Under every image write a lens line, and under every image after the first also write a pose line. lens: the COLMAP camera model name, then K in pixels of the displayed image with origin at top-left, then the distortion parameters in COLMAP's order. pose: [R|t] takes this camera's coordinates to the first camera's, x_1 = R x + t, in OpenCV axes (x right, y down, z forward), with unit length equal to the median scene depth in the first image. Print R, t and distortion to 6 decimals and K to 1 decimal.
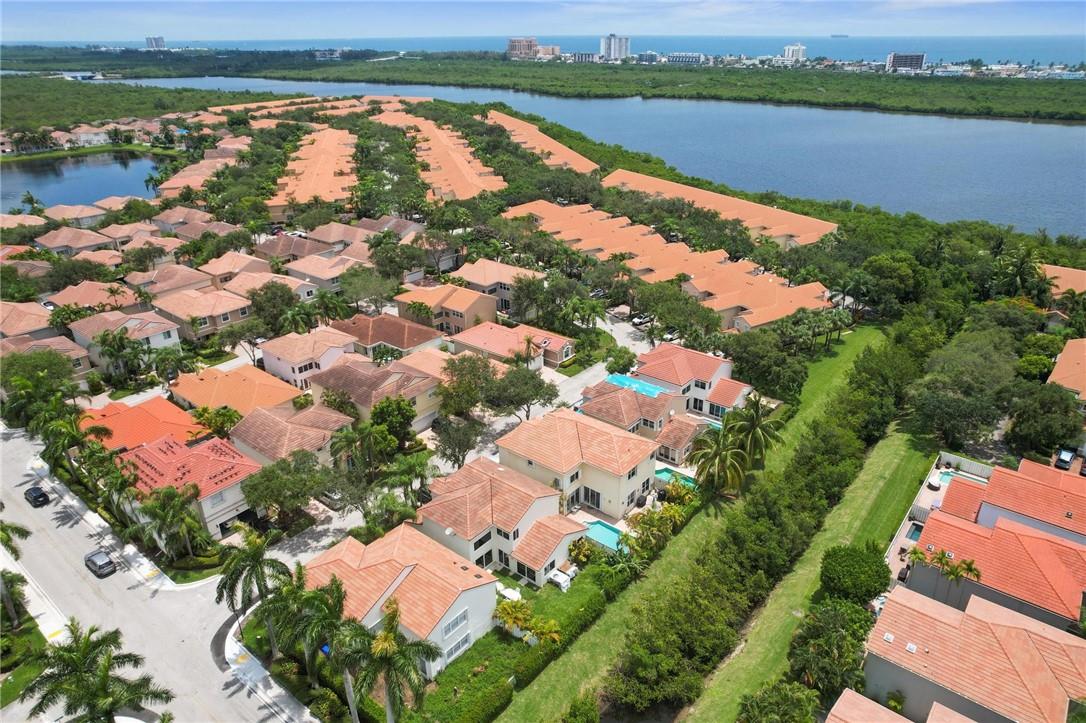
lens RADIAL K [[717.7, 0, 561.3], [0, 717.7, 331.4], [0, 0, 1]] dist [-0.065943, 0.078221]
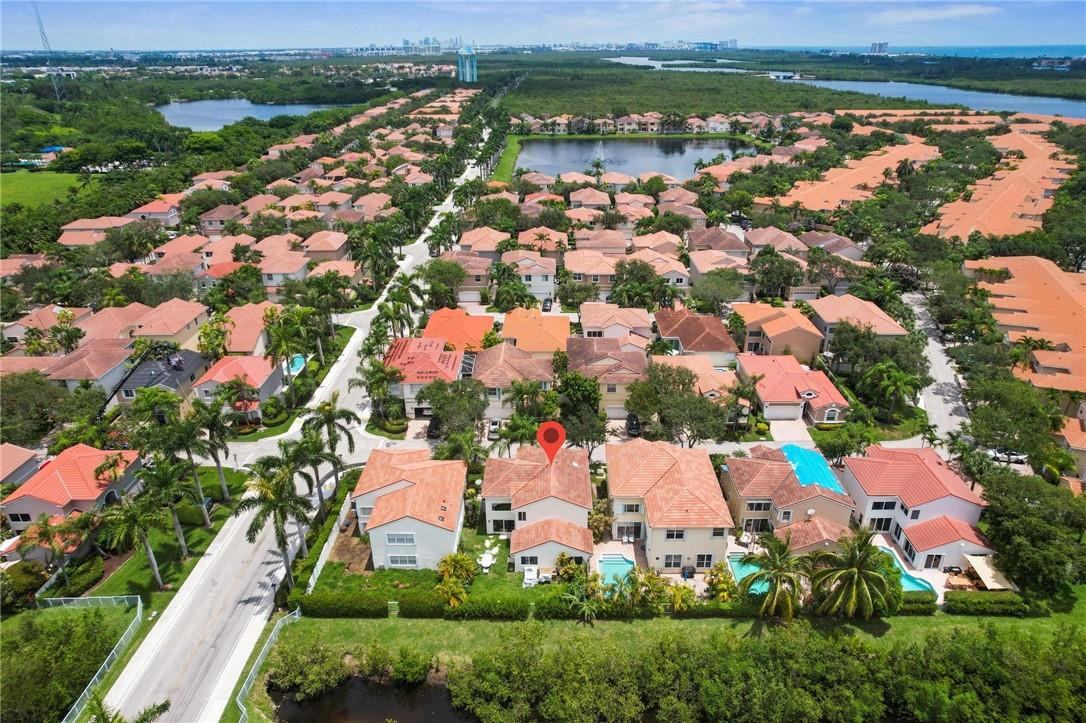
lens RADIAL K [[717.7, 0, 561.3], [0, 717.7, 331.4], [0, 0, 1]] dist [-0.065943, 0.078221]
pose [[0.626810, 0.302176, -0.718191, 0.389079], [-0.307063, 0.942940, 0.128746, -0.076126], [0.716116, 0.139831, 0.683832, 0.168556]]
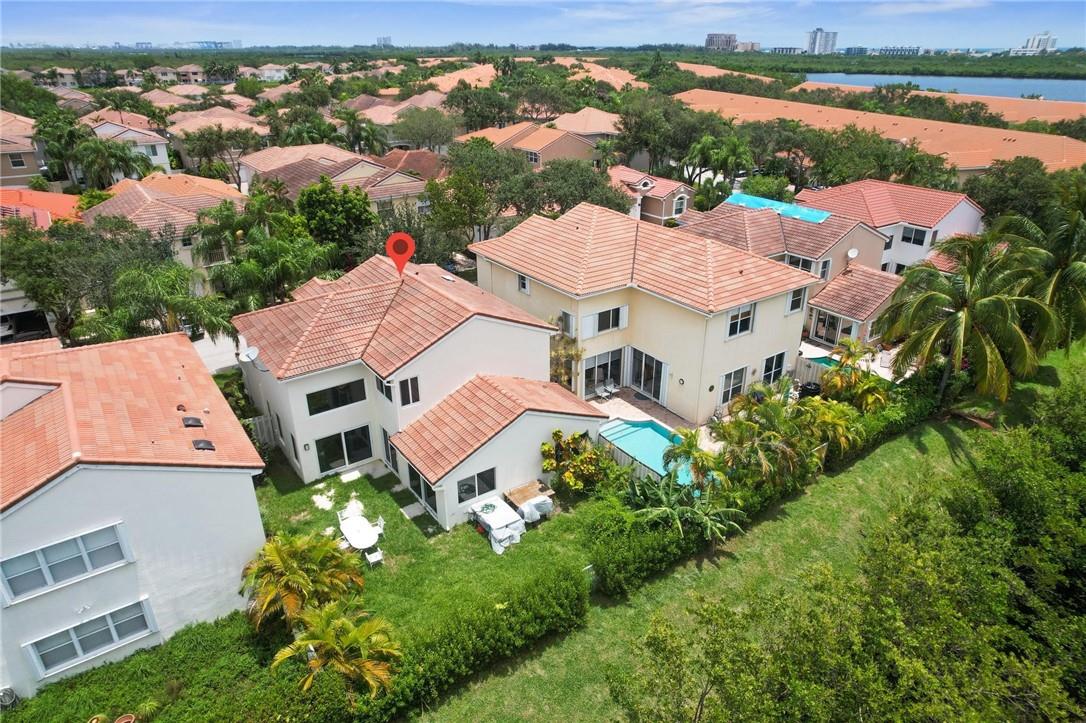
lens RADIAL K [[695.2, 0, 545.7], [0, 695.2, 360.0], [0, 0, 1]] dist [-0.067137, 0.061612]
pose [[0.960505, 0.115457, -0.253180, 0.063506], [-0.105170, 0.992996, 0.053841, 0.142921], [0.257623, -0.025088, 0.965920, 0.387000]]
